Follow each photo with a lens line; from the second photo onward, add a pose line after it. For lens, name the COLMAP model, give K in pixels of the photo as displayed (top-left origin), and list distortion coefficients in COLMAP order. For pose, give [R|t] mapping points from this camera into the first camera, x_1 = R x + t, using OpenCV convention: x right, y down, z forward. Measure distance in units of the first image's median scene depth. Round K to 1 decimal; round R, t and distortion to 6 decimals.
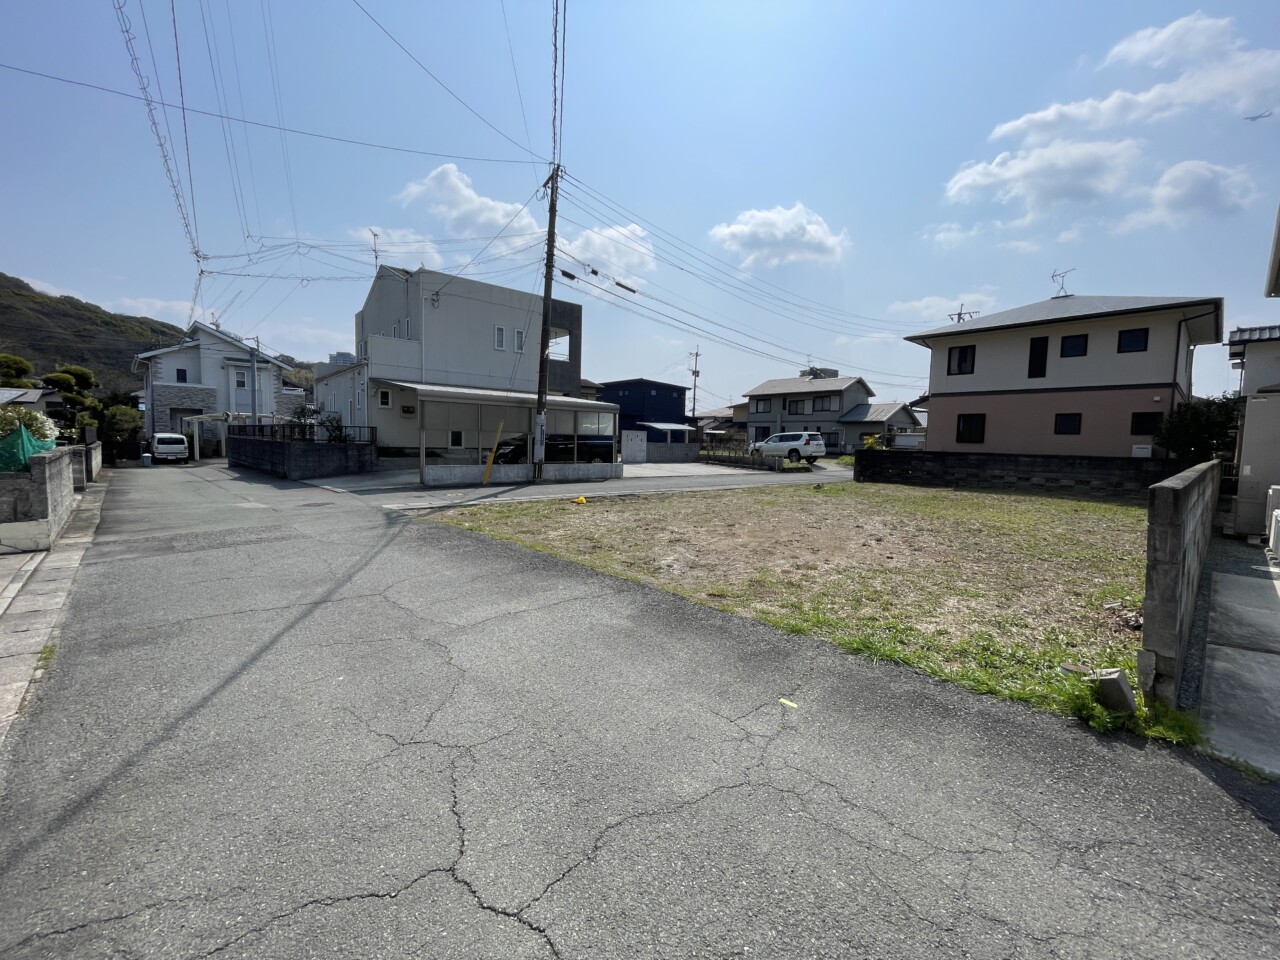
lens RADIAL K [[517.1, 0, 636.5], [0, 517.1, 480.6], [0, 0, 1]] dist [-0.002094, -0.000417]
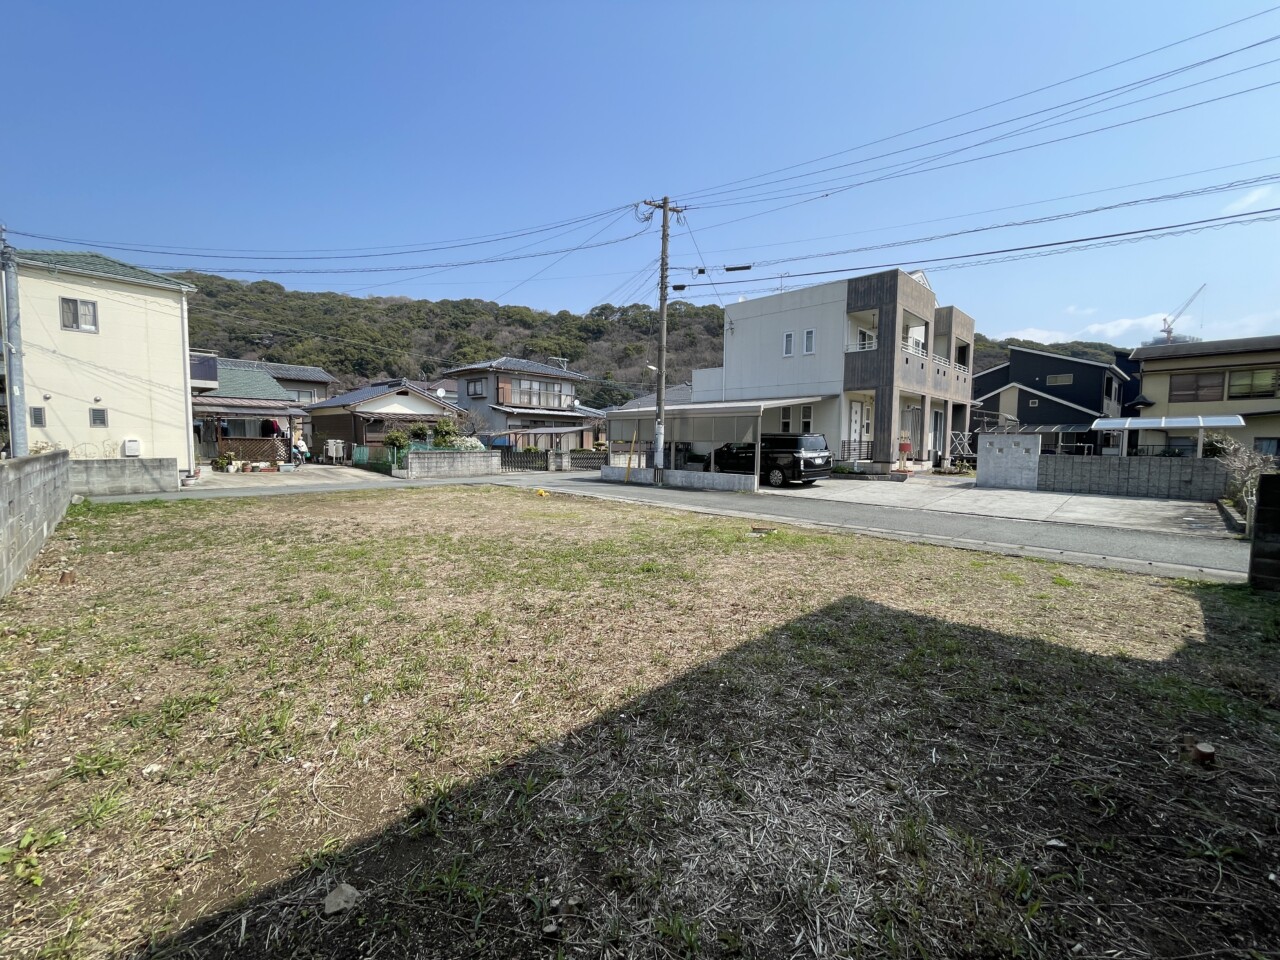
lens RADIAL K [[517.1, 0, 637.9], [0, 517.1, 475.7], [0, 0, 1]] dist [-0.002094, -0.000417]
pose [[0.070998, 0.043401, -0.996532, 0.766820], [-0.087634, 0.995461, 0.037110, -0.046384], [0.993619, 0.084695, 0.074479, 0.739186]]
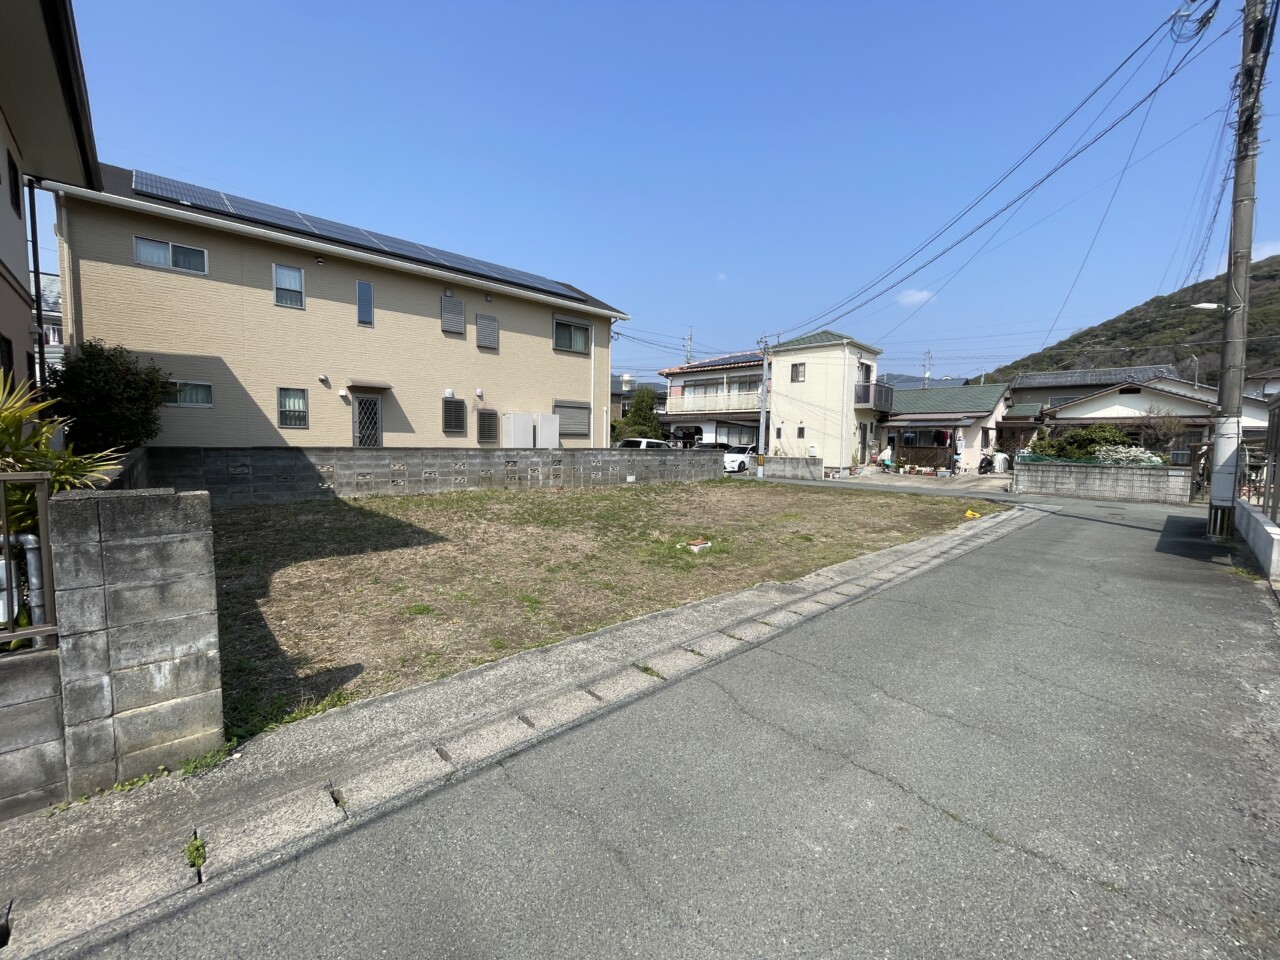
lens RADIAL K [[517.1, 0, 637.8], [0, 517.1, 475.6], [0, 0, 1]] dist [-0.002094, -0.000417]
pose [[-0.998352, -0.039248, -0.041874, 0.377664], [-0.044959, 0.988327, 0.145562, -0.098376], [0.035672, 0.147204, -0.988463, 1.273945]]
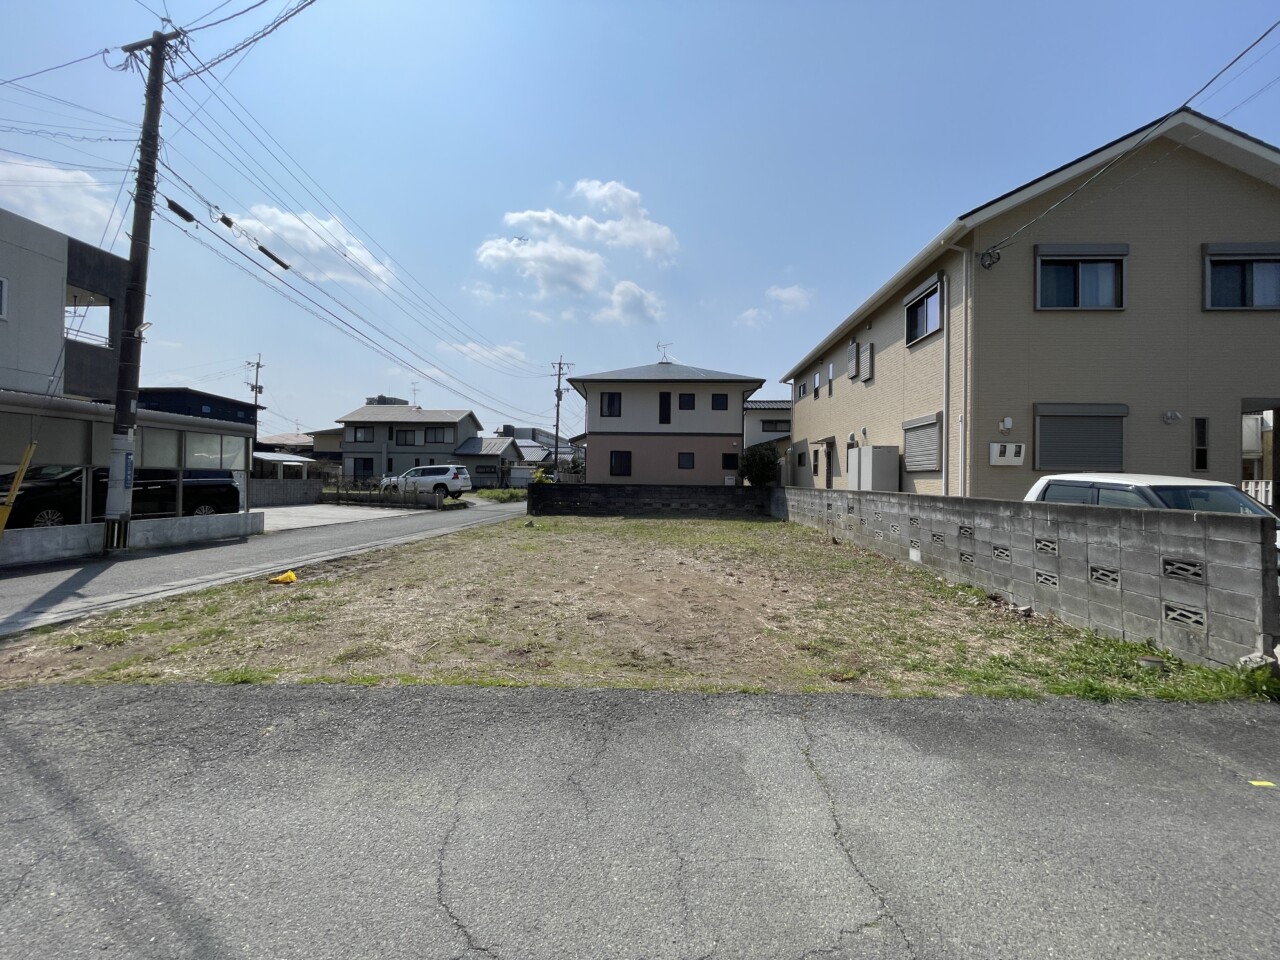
lens RADIAL K [[517.1, 0, 638.0], [0, 517.1, 476.7], [0, 0, 1]] dist [-0.002094, -0.000417]
pose [[0.695162, -0.010292, 0.718779, -0.167955], [0.060010, 0.997238, -0.043759, -0.018783], [-0.716344, 0.073554, 0.693860, 0.174099]]
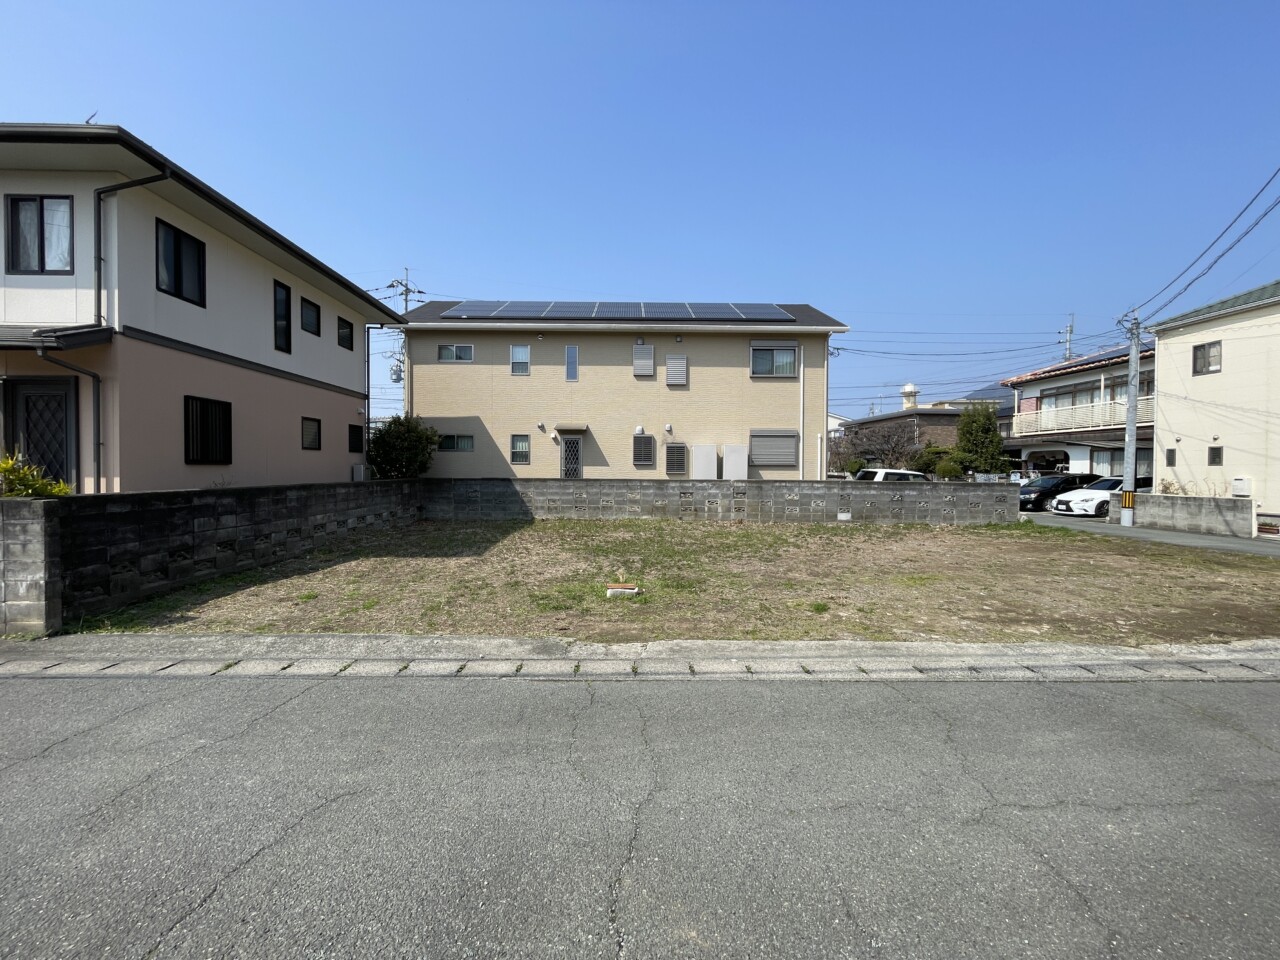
lens RADIAL K [[517.1, 0, 637.4], [0, 517.1, 477.2], [0, 0, 1]] dist [-0.002094, -0.000417]
pose [[-0.767191, -0.041784, 0.640056, 0.082941], [0.025308, 0.995127, 0.095299, -0.099159], [-0.640919, 0.089311, -0.762395, 1.146079]]
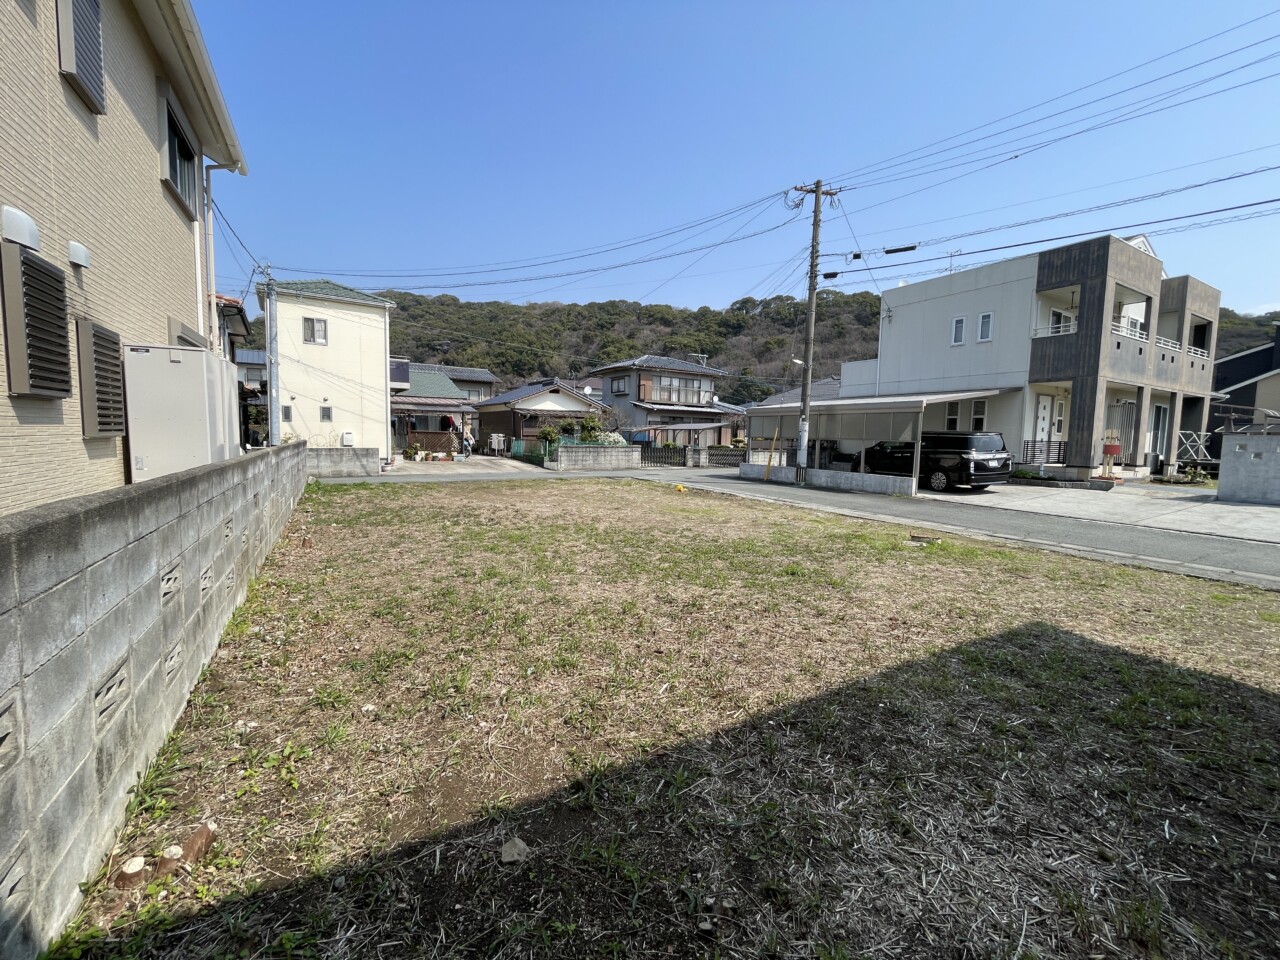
lens RADIAL K [[517.1, 0, 638.3], [0, 517.1, 475.6], [0, 0, 1]] dist [-0.002094, -0.000417]
pose [[-0.188428, 0.048712, -0.980878, 0.766298], [-0.103307, 0.992245, 0.069122, -0.046171], [0.976638, 0.114356, -0.181935, 0.733718]]
